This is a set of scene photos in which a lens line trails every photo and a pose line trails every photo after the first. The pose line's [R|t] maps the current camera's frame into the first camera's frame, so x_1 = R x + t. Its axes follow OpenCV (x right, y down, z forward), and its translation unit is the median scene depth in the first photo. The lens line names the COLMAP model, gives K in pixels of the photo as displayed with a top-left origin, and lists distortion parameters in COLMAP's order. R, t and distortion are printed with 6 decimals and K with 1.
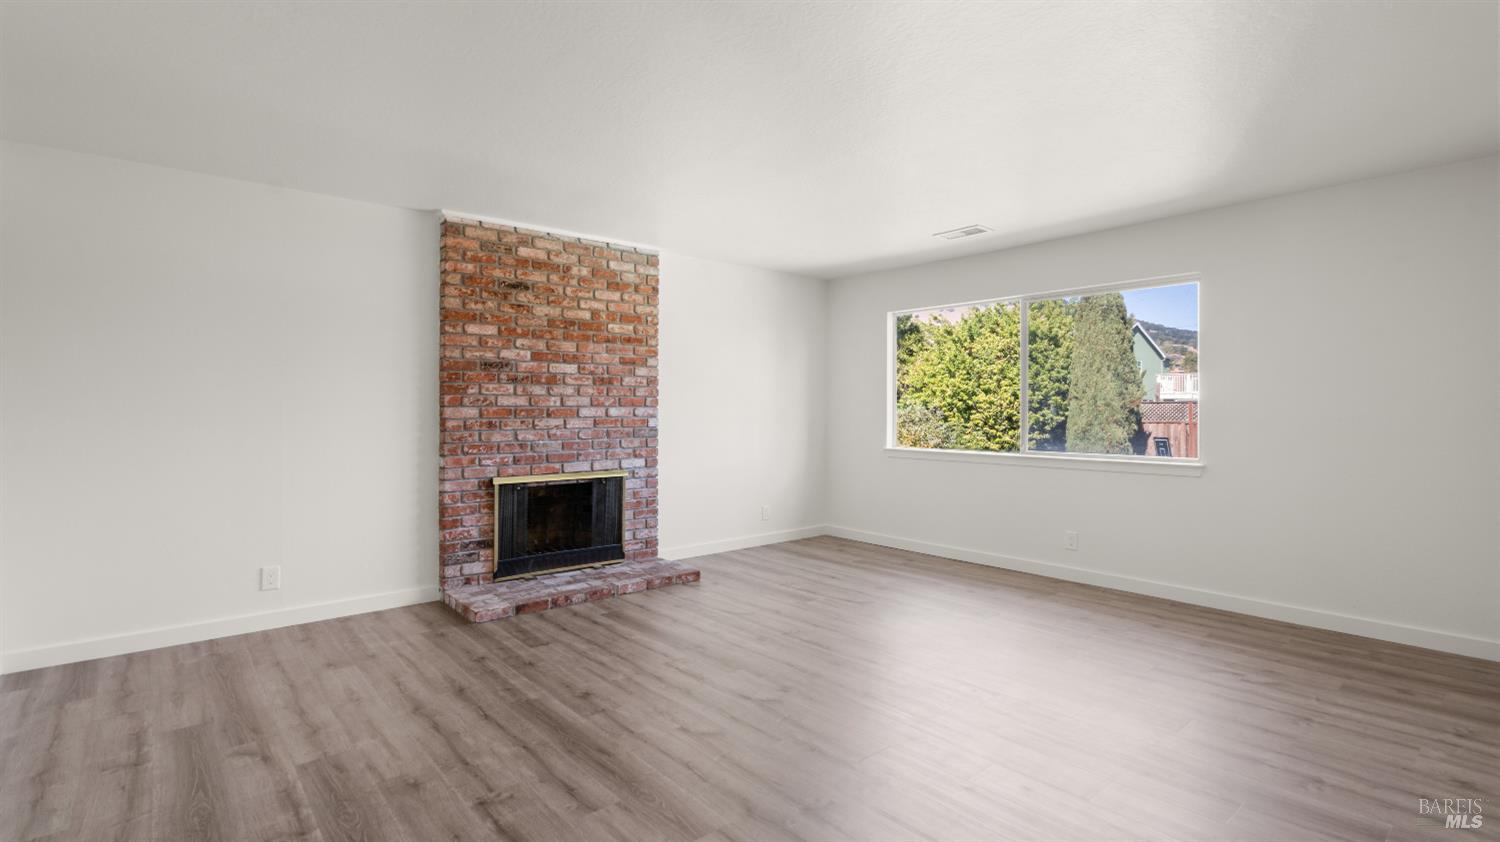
lens RADIAL K [[692.1, 0, 750.0], [0, 692.1, 421.0], [0, 0, 1]] dist [-0.055744, 0.019670]
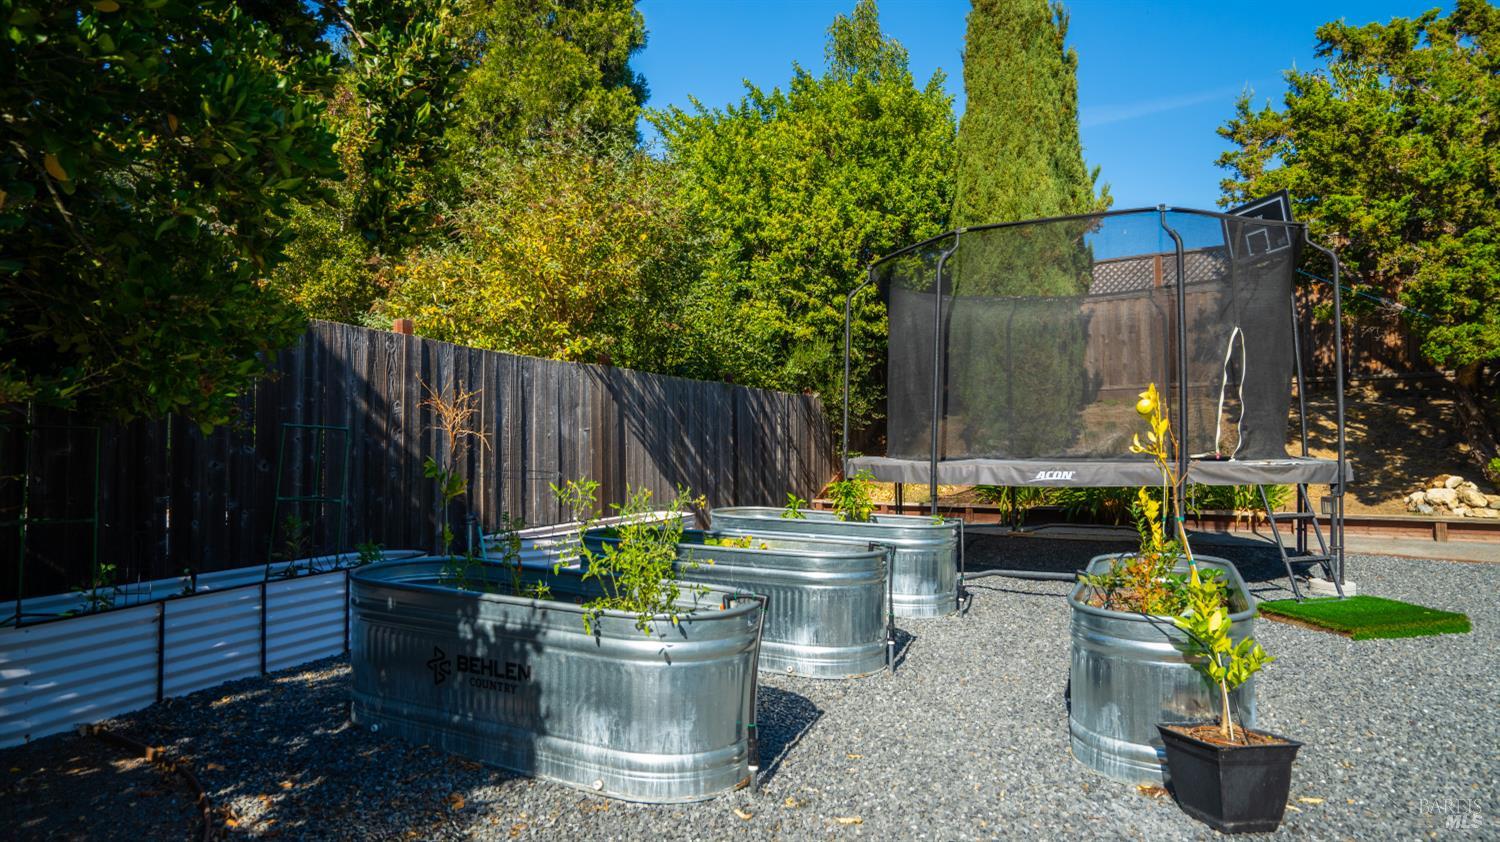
lens RADIAL K [[843.6, 0, 750.0], [0, 843.6, 421.0], [0, 0, 1]] dist [-0.002691, 0.000713]
pose [[0.948182, -0.004931, 0.317689, 0.149086], [0.021150, 0.998641, -0.047626, 0.122789], [-0.317022, 0.051877, 0.946998, 0.501139]]
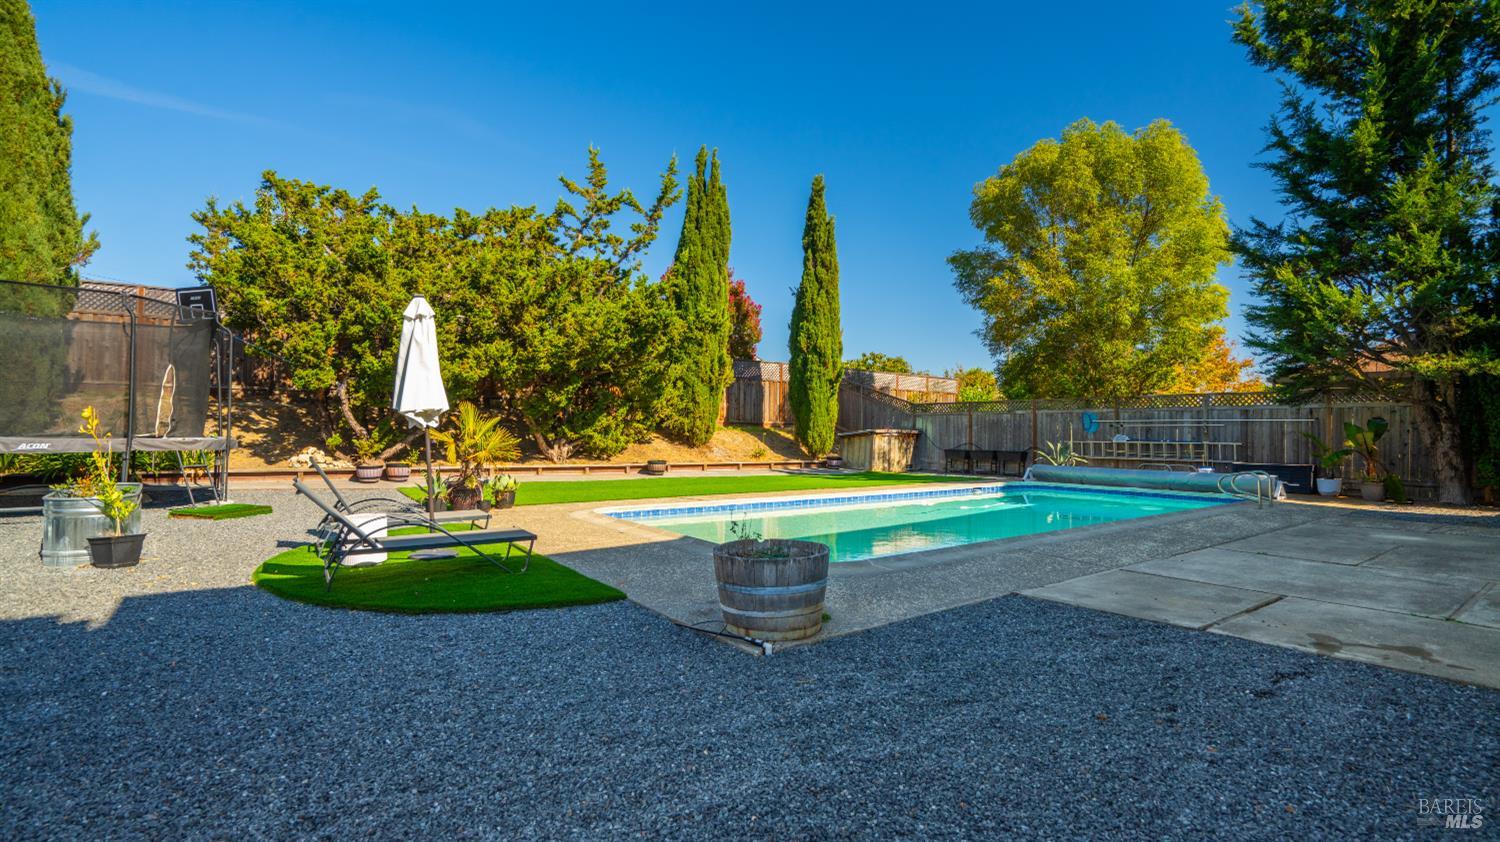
lens RADIAL K [[692.1, 0, 750.0], [0, 692.1, 421.0], [0, 0, 1]] dist [-0.055744, 0.019670]
pose [[0.073370, 0.010117, 0.997253, 0.012129], [0.009044, 0.999901, -0.010809, 0.123444], [-0.997264, 0.009812, 0.073271, 0.333701]]
